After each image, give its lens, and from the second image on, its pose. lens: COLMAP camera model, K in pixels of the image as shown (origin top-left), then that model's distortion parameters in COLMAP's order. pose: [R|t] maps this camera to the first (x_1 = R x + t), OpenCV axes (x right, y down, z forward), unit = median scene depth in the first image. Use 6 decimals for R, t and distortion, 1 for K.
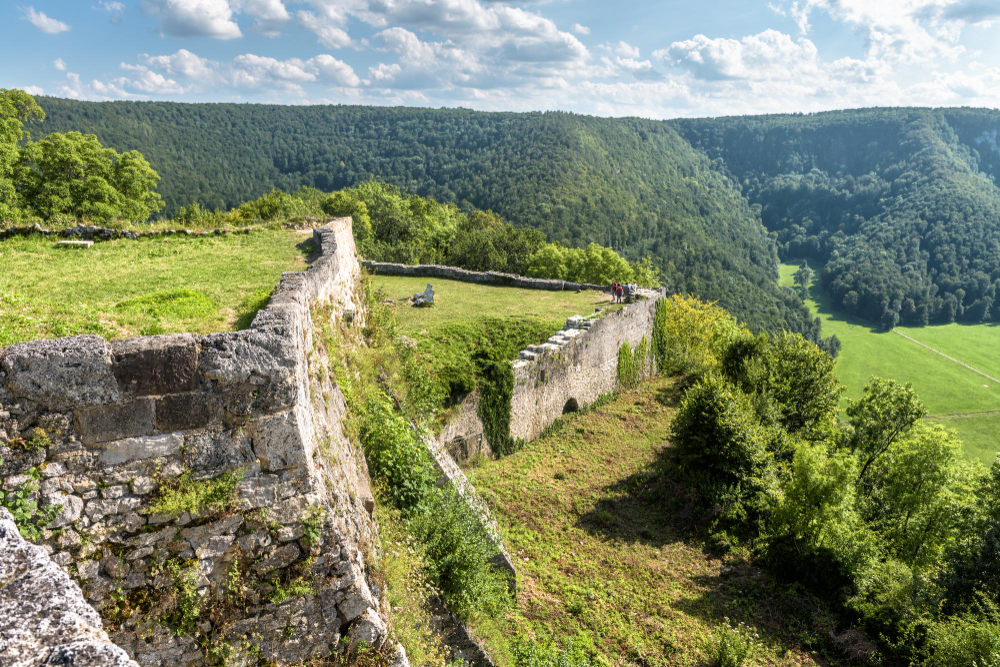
lens RADIAL K [[713.9, 0, 492.1], [0, 713.9, 331.8], [0, 0, 1]] dist [-0.004637, -0.005582]
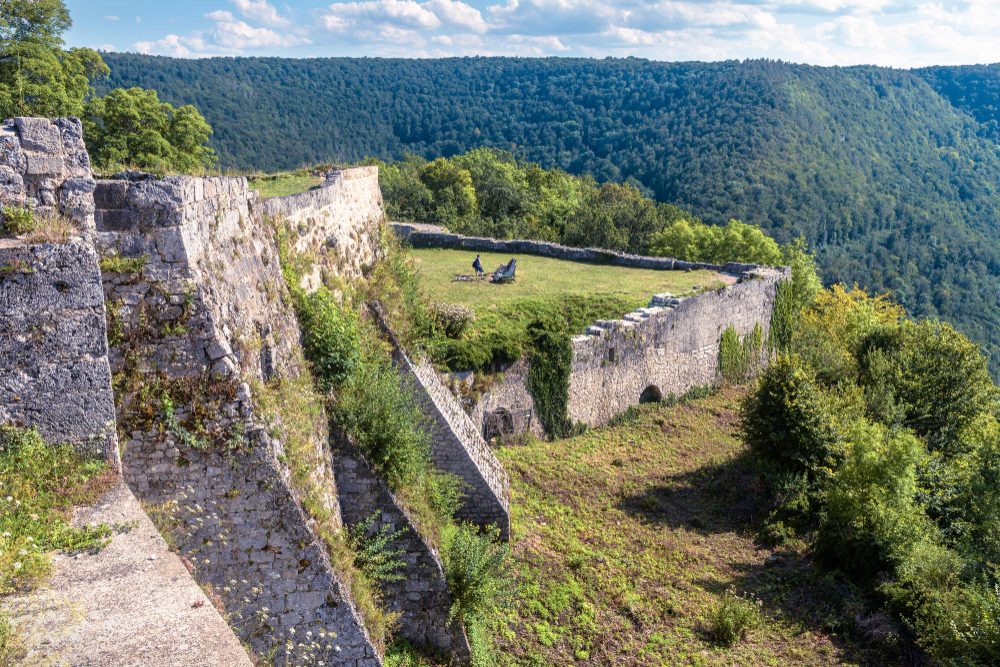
lens RADIAL K [[956.5, 0, 505.6], [0, 956.5, 336.0], [0, 0, 1]] dist [-0.014218, -0.003352]
pose [[0.982518, 0.032628, -0.183284, 0.079116], [-0.036581, 0.999164, -0.018230, 0.032471], [0.182536, 0.024616, 0.982891, -0.096707]]
